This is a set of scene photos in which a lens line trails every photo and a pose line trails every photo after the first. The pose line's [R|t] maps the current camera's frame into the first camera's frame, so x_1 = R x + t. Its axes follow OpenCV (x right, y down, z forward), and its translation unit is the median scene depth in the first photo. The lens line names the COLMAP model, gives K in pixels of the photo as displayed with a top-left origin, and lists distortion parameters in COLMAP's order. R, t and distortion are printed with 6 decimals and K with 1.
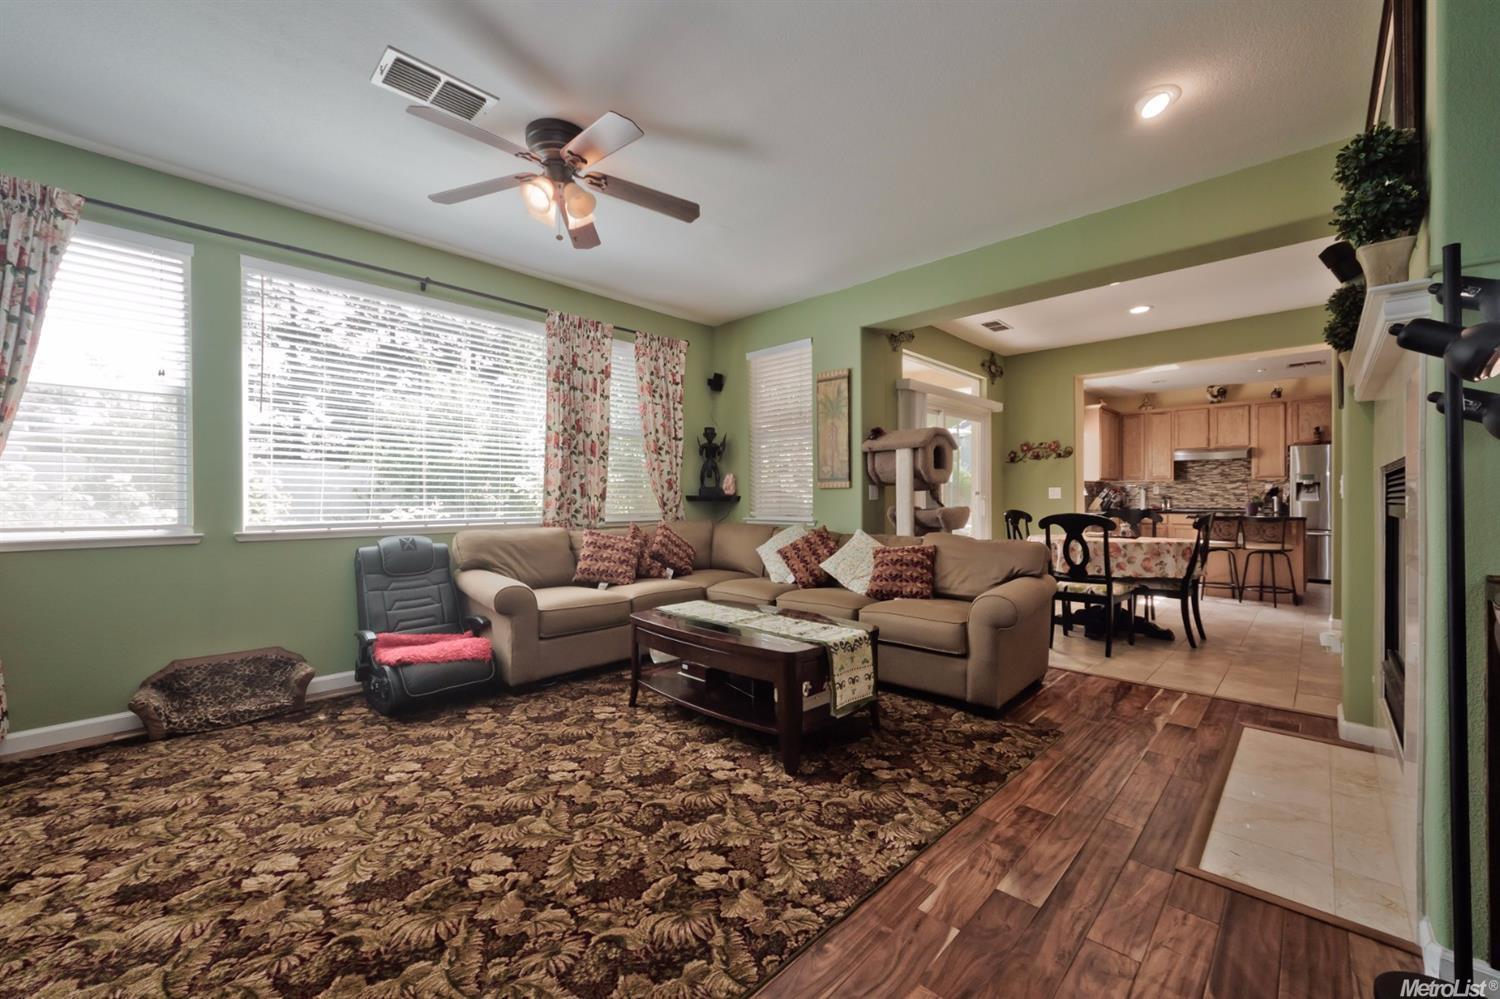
lens RADIAL K [[580.4, 0, 780.5], [0, 580.4, 496.6], [0, 0, 1]] dist [0.008887, 0.000291]
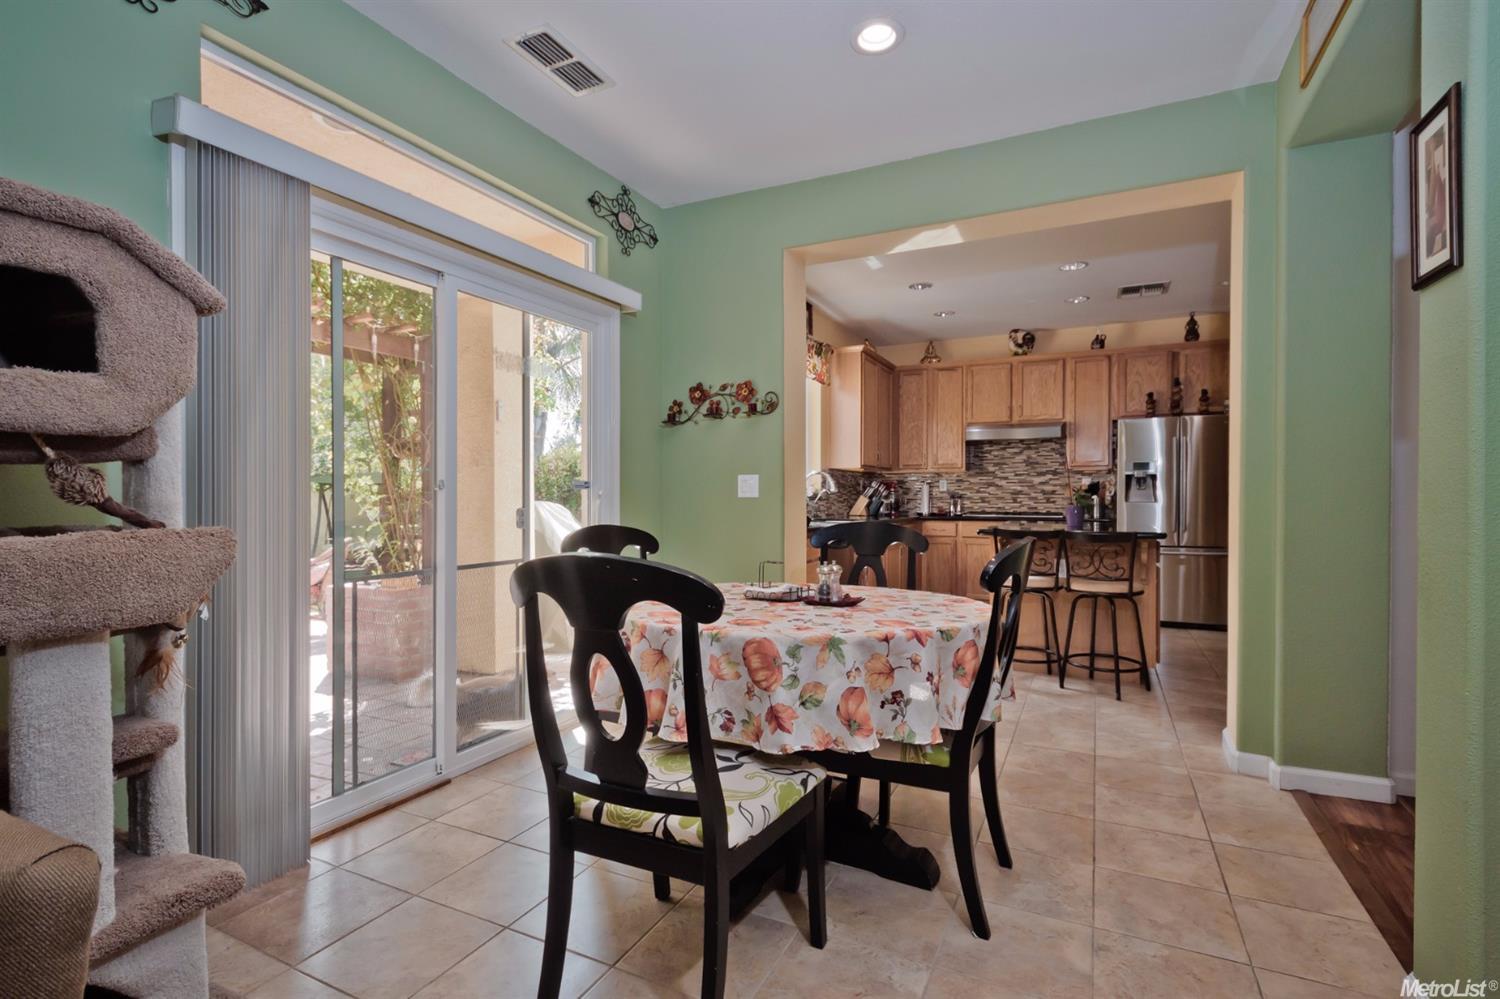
lens RADIAL K [[709.7, 0, 745.5], [0, 709.7, 497.6], [0, 0, 1]] dist [0.026384, 0.000154]
pose [[0.960711, 0.003829, 0.277525, 0.230700], [-0.005366, 0.999974, 0.004778, 0.000498], [-0.277499, -0.006080, 0.960707, 0.320807]]
